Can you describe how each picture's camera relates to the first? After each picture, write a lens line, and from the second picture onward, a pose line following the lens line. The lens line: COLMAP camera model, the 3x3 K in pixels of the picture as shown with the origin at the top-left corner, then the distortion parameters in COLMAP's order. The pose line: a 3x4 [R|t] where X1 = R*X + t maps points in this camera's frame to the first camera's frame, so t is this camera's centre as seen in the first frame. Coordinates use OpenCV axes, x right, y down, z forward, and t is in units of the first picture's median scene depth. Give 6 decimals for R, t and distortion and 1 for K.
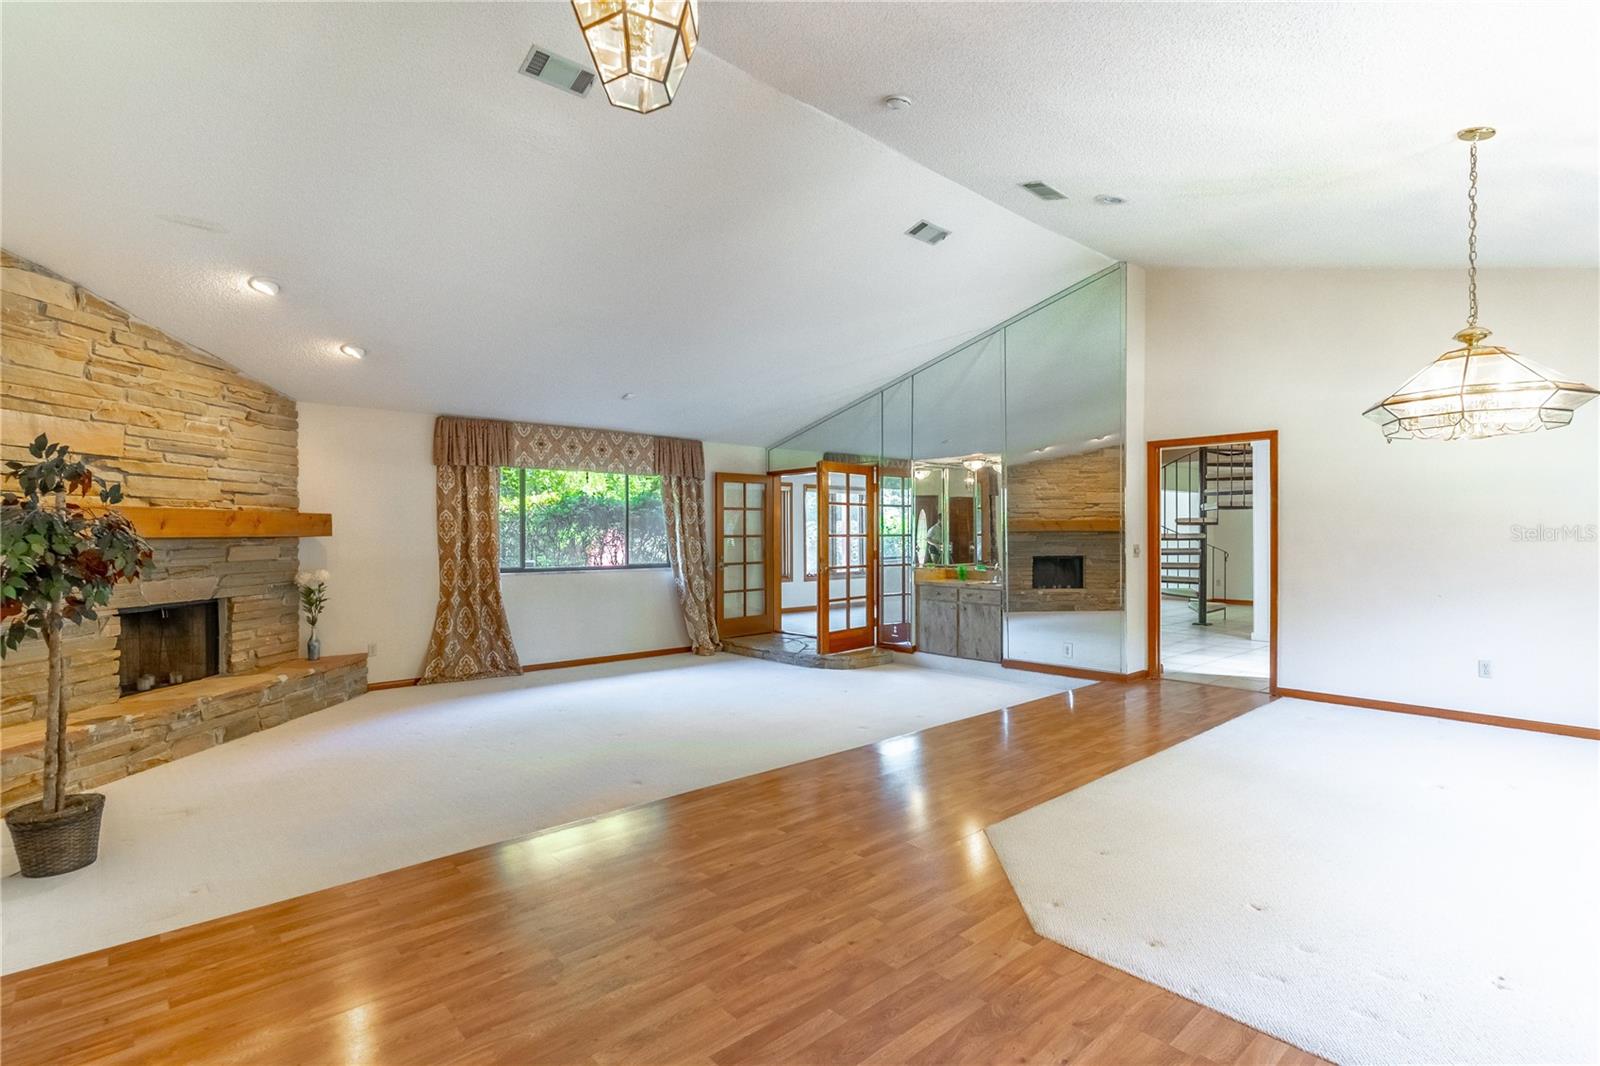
lens RADIAL K [[773.3, 0, 800.6], [0, 773.3, 543.0], [0, 0, 1]] dist [0.000654, 0.000100]
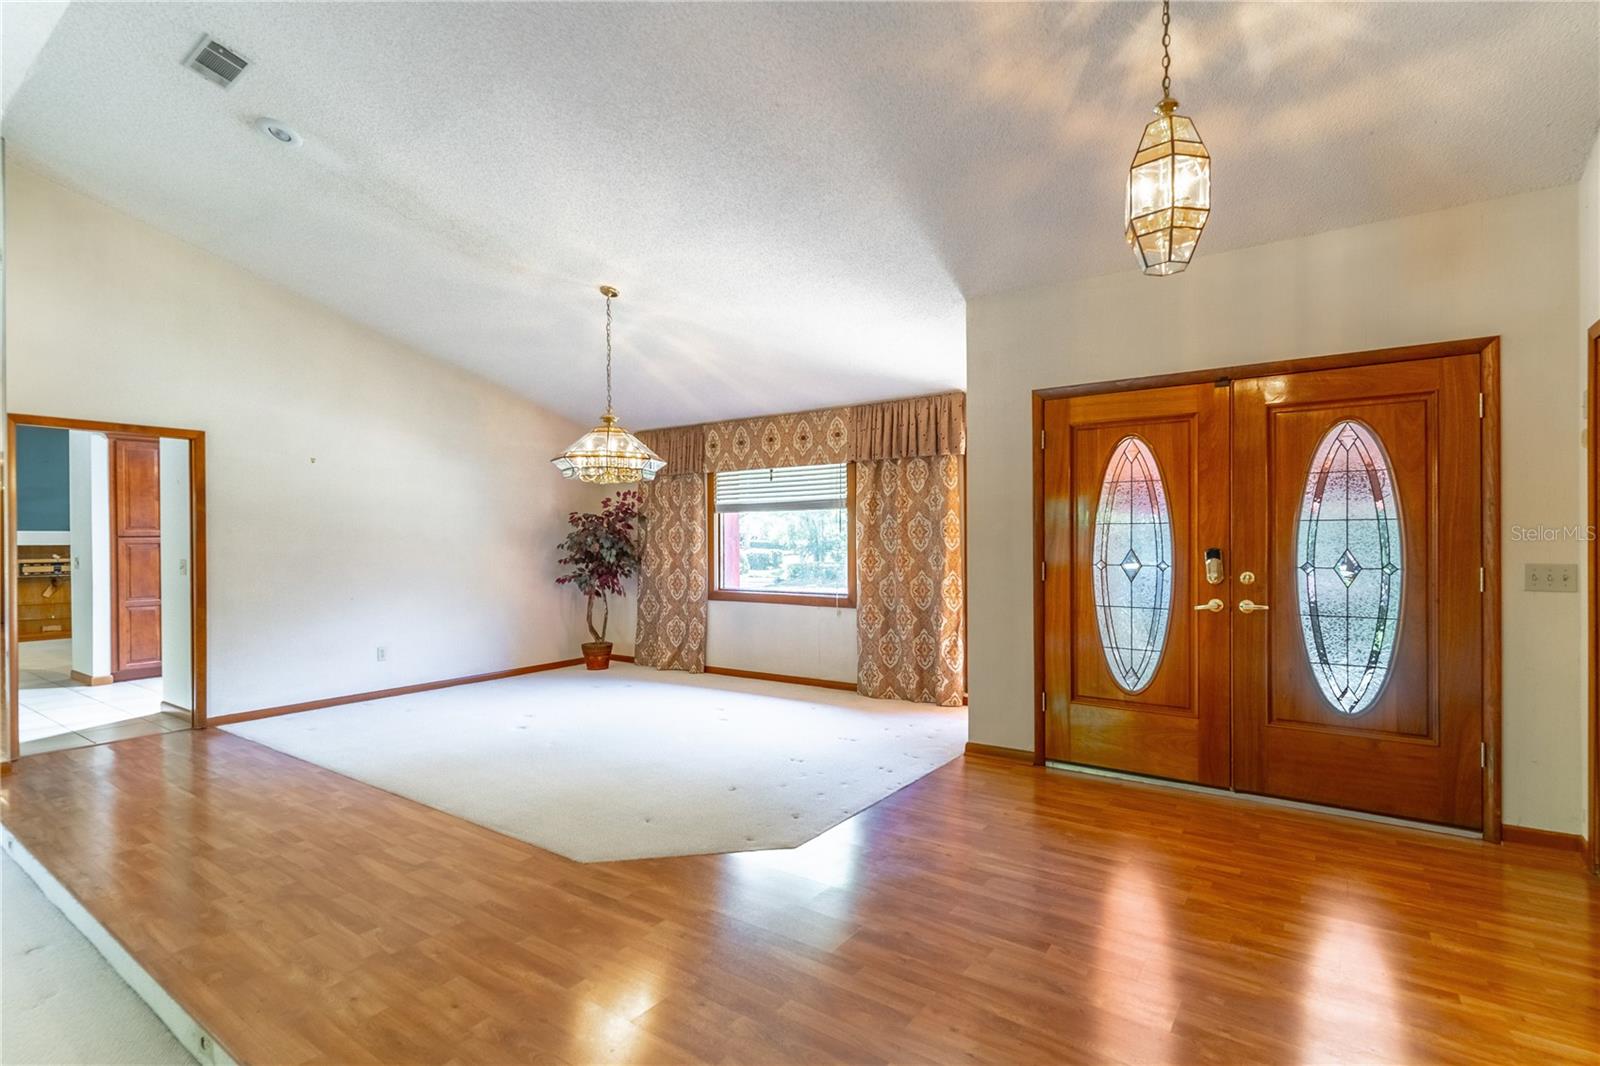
lens RADIAL K [[759.1, 0, 798.7], [0, 759.1, 536.4], [0, 0, 1]] dist [0.004221, 0.000554]
pose [[-0.205476, 0.004449, 0.978652, -0.614804], [0.018121, 0.999836, -0.000740, -0.017268], [-0.978494, 0.017582, -0.205523, 0.794953]]
